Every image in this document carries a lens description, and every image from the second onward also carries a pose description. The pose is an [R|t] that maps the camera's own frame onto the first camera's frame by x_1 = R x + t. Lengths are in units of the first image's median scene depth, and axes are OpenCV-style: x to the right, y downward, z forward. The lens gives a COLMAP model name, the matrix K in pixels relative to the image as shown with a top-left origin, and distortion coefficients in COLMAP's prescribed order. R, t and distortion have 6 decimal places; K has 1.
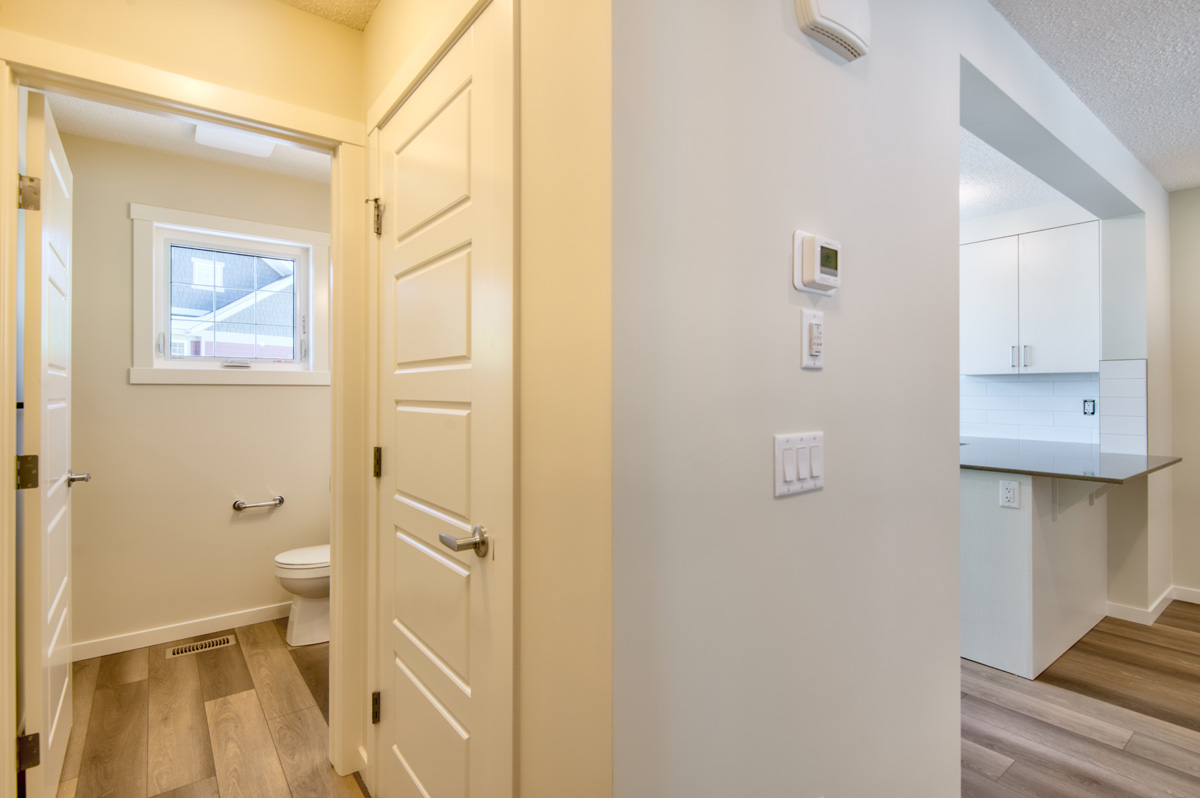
lens RADIAL K [[574.9, 0, 601.6], [0, 574.9, 396.4], [0, 0, 1]] dist [0.000554, -0.000832]
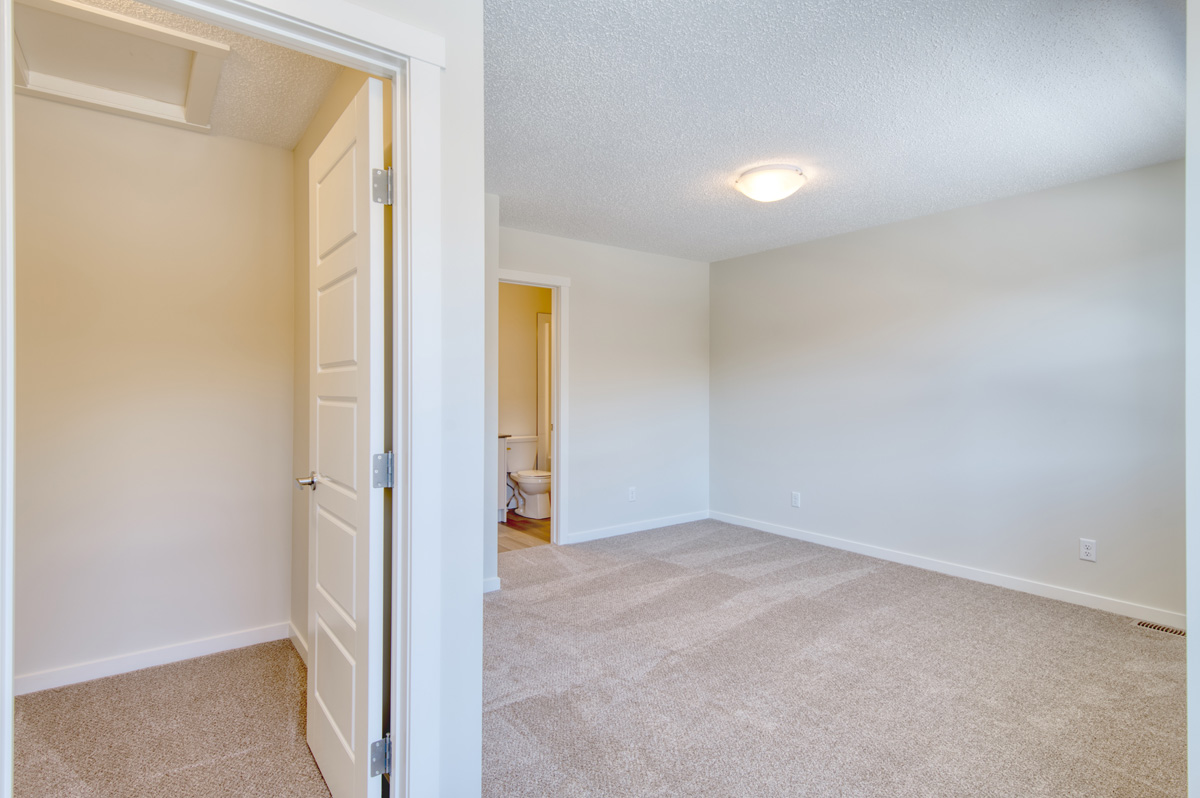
lens RADIAL K [[616.9, 0, 599.3], [0, 616.9, 395.0], [0, 0, 1]] dist [0.016178, -0.005274]
pose [[0.999924, -0.000632, -0.012340, 0.252032], [0.000686, 0.999990, 0.004365, -0.000336], [0.012337, -0.004373, 0.999914, -0.273318]]
